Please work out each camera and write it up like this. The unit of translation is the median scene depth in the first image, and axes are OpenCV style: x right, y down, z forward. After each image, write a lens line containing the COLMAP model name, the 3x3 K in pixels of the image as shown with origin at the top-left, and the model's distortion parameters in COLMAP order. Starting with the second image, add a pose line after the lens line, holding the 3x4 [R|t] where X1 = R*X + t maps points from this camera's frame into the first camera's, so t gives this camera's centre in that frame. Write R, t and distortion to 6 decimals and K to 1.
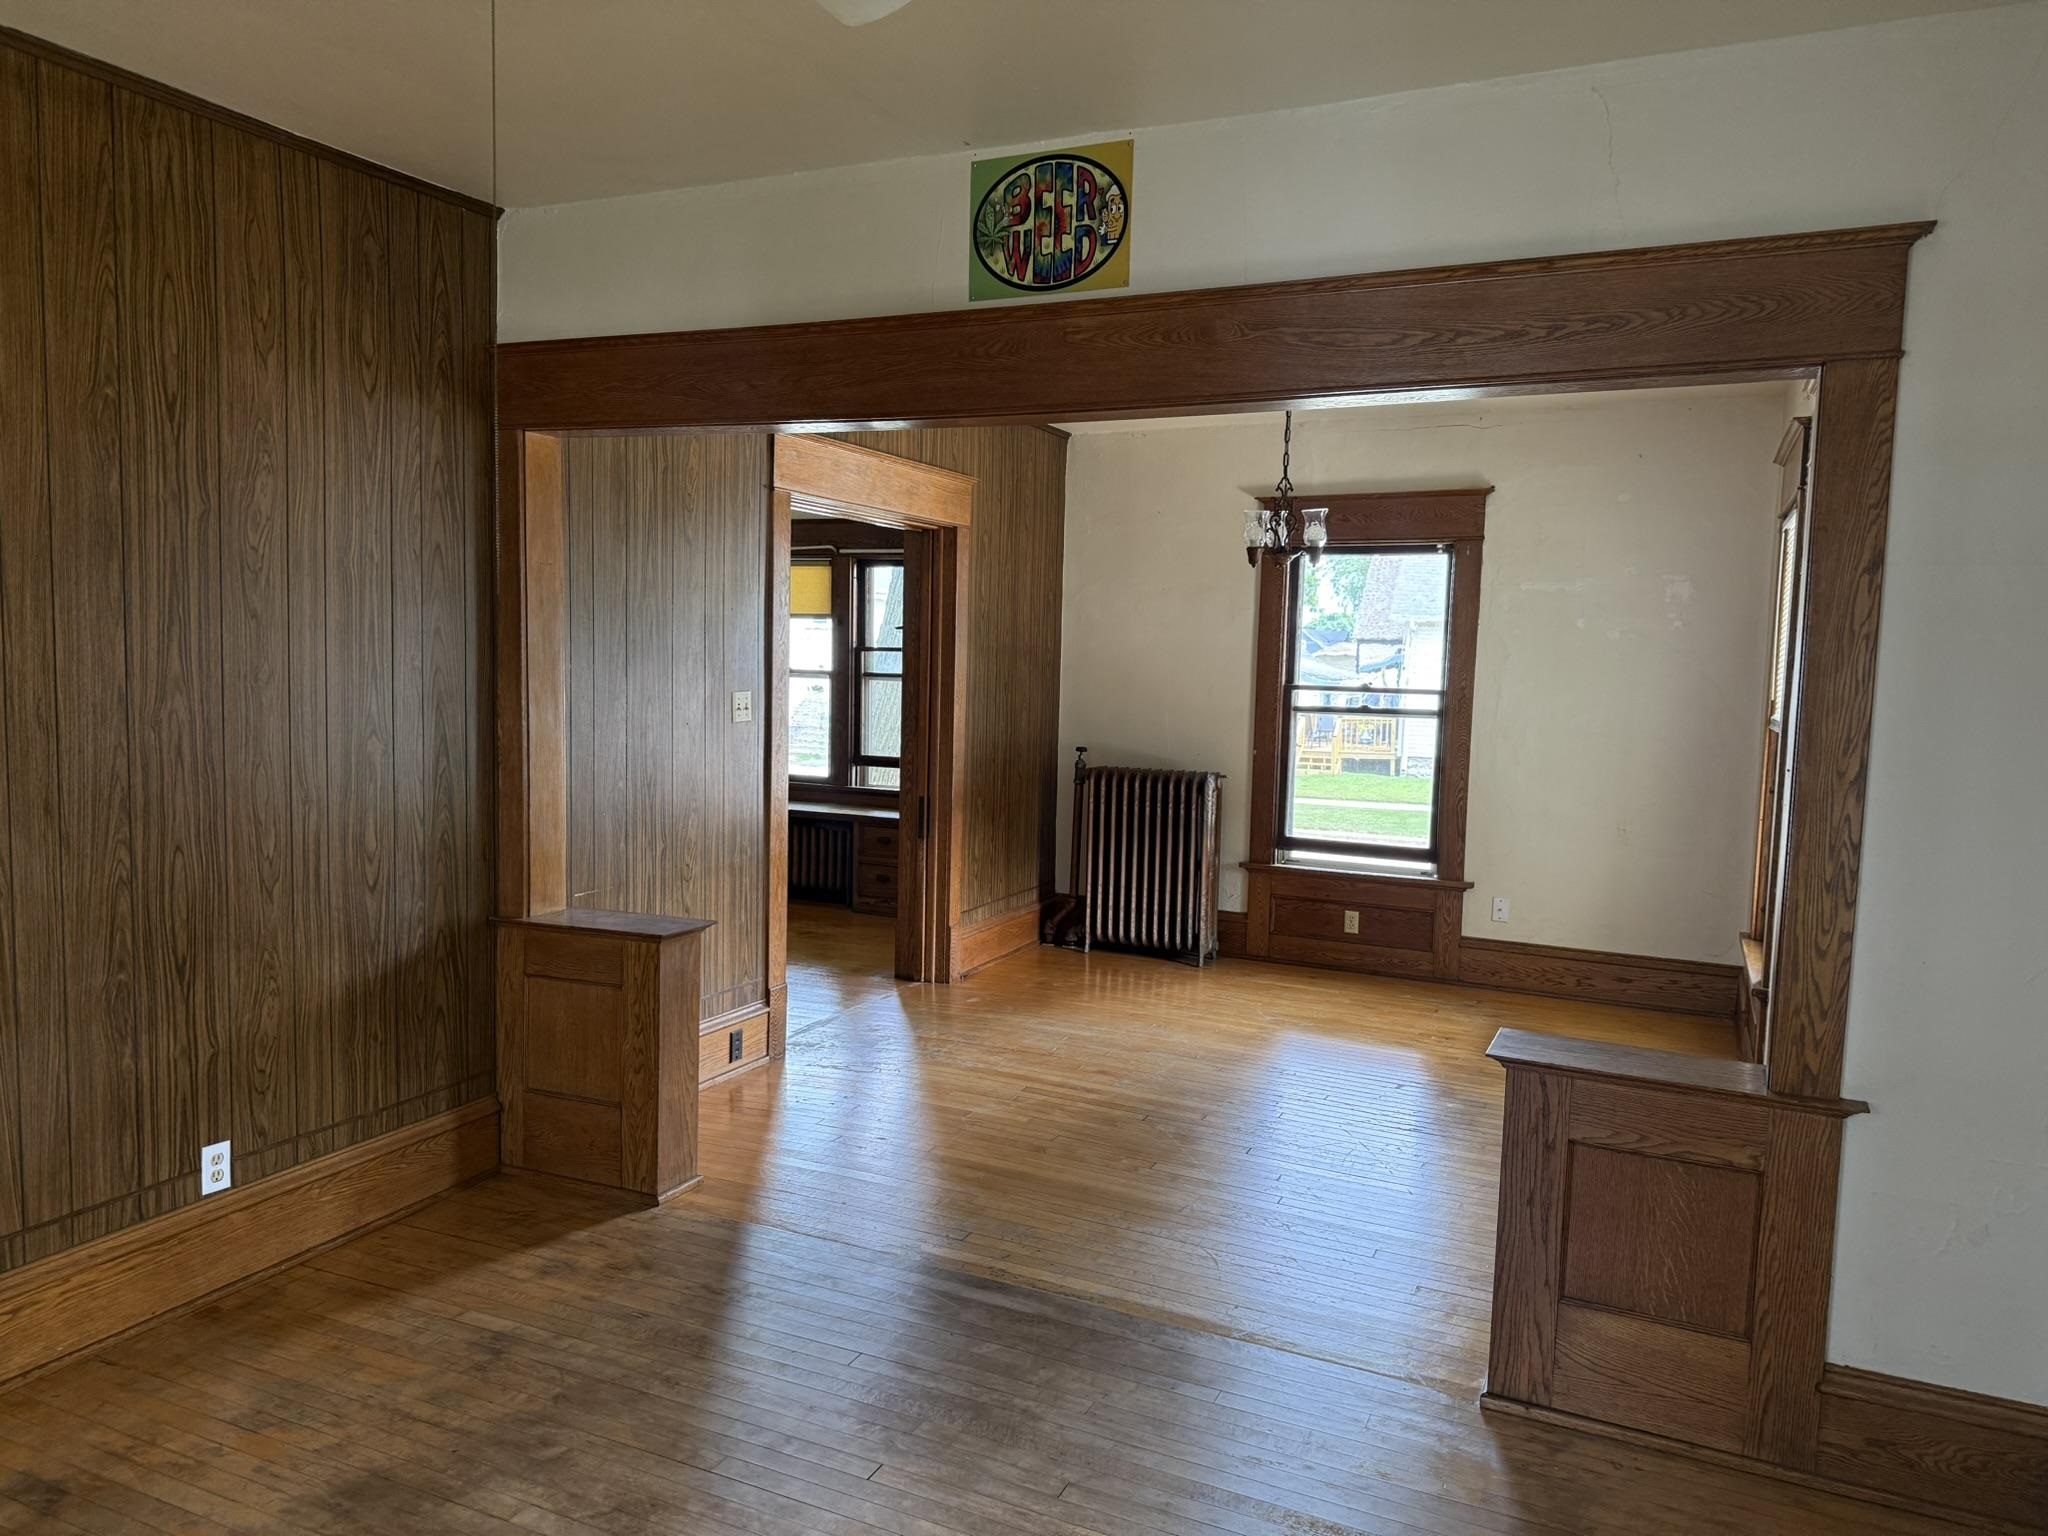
lens RADIAL K [[1431.0, 0, 1024.0], [0, 1431.0, 768.0], [0, 0, 1]] dist [0.152370, -0.218273]
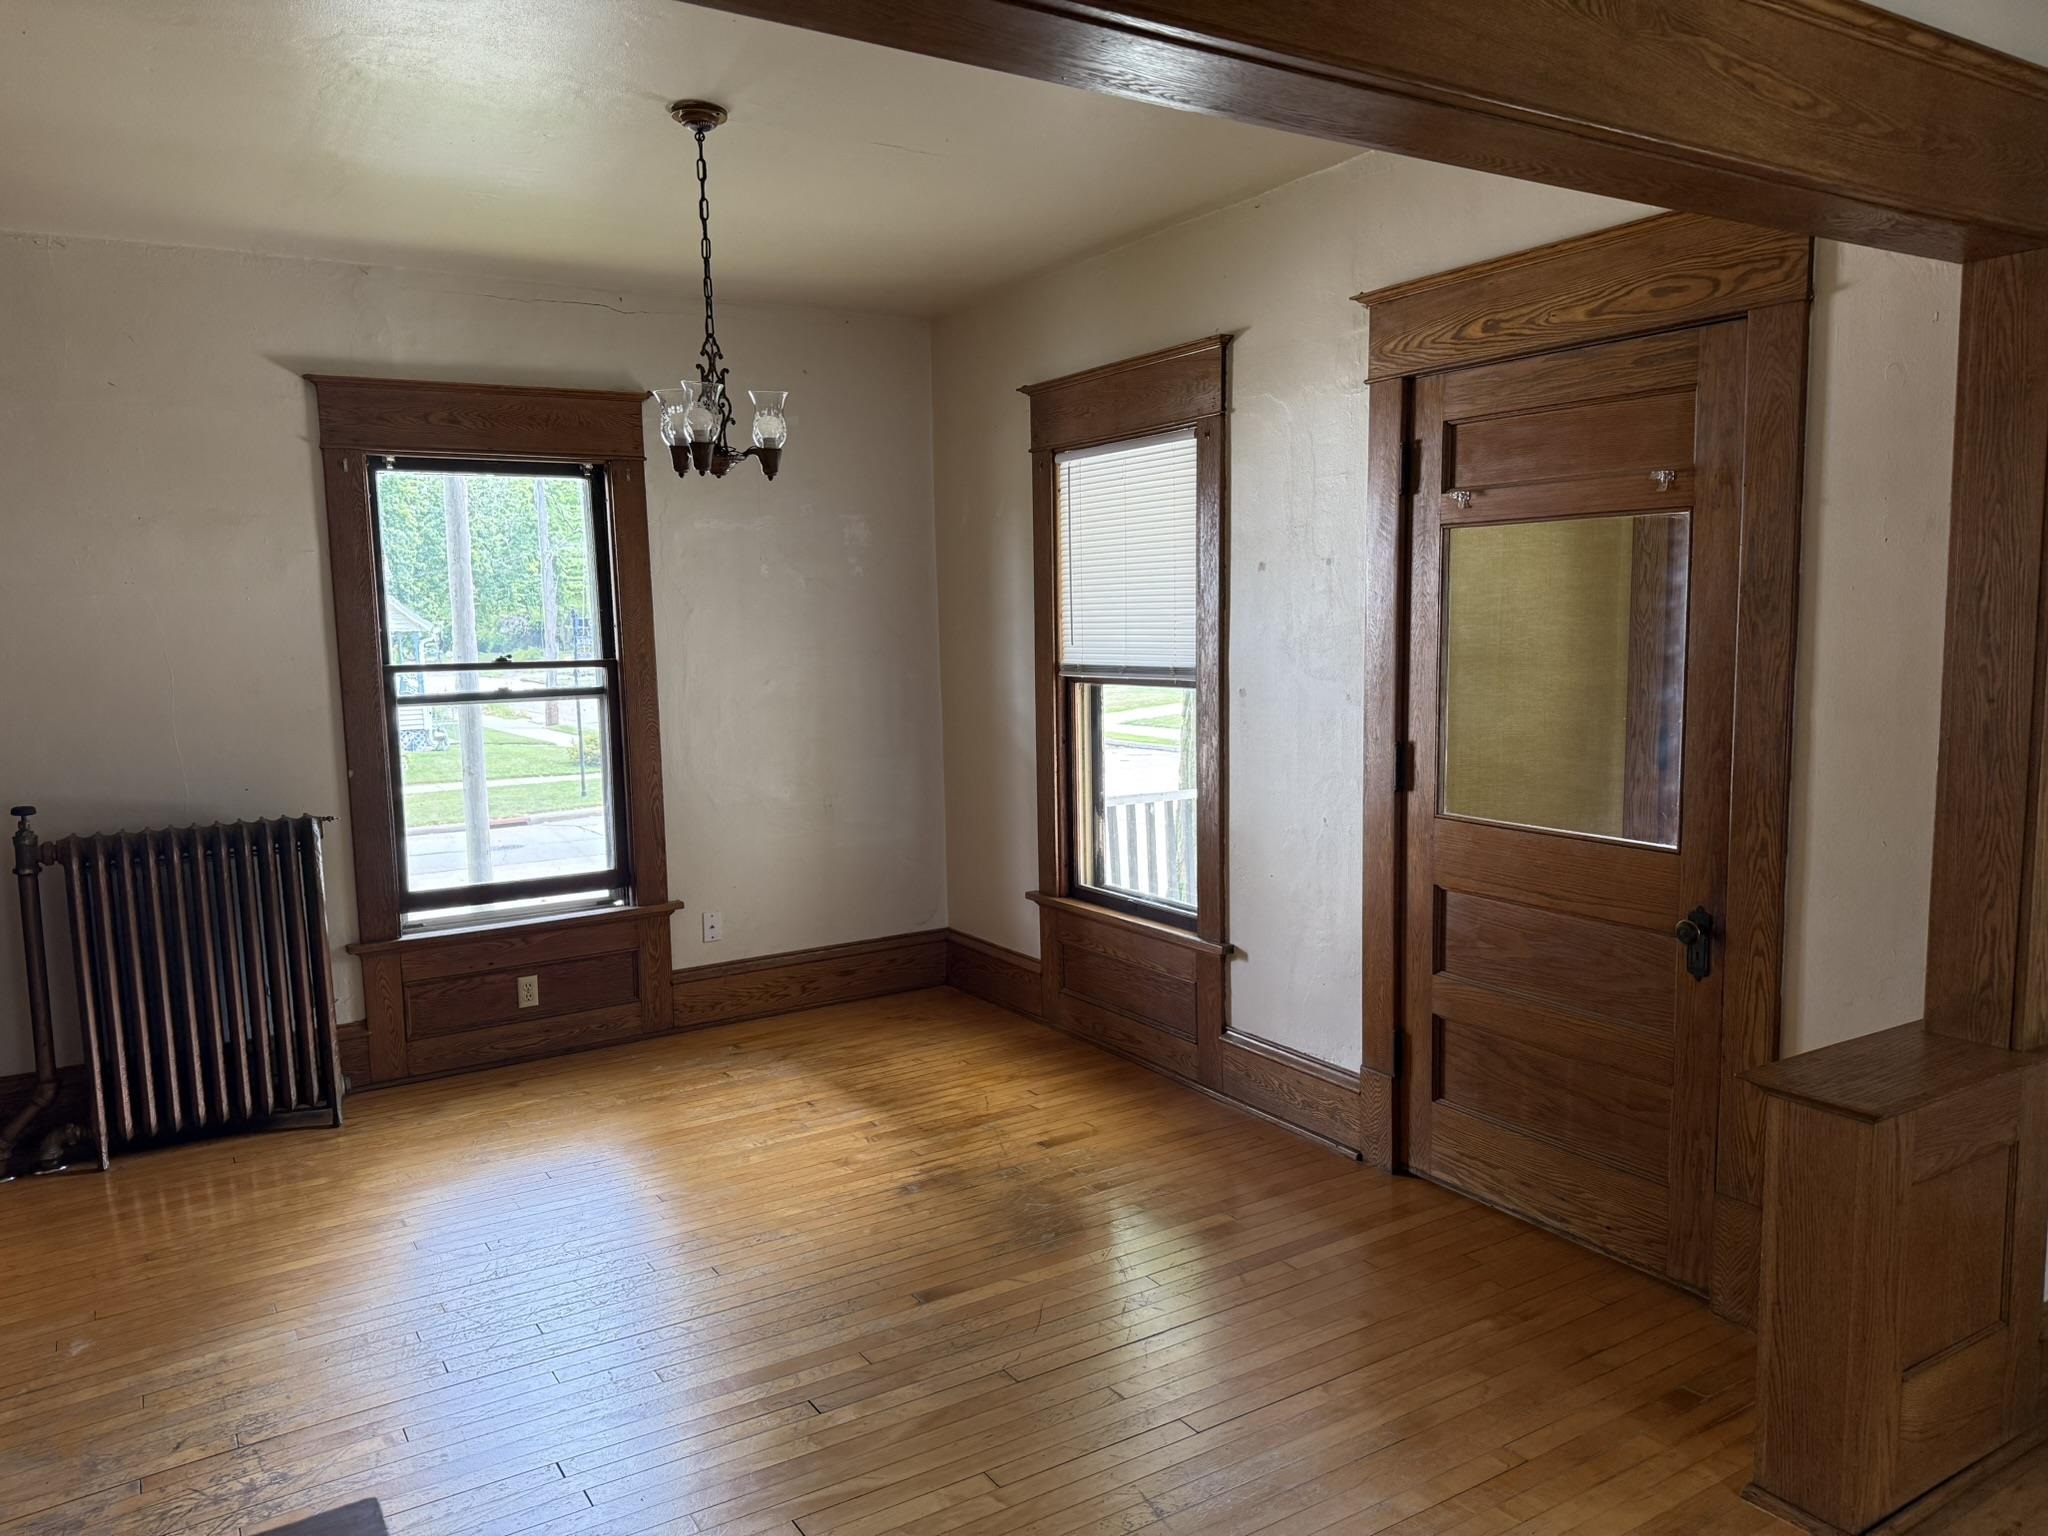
lens RADIAL K [[1431.0, 0, 1024.0], [0, 1431.0, 768.0], [0, 0, 1]] dist [0.152370, -0.218273]
pose [[0.555894, -0.129743, 0.821065, -0.217476], [0.106595, 0.990716, 0.084381, -0.038208], [-0.824390, 0.040615, 0.564563, 0.389915]]
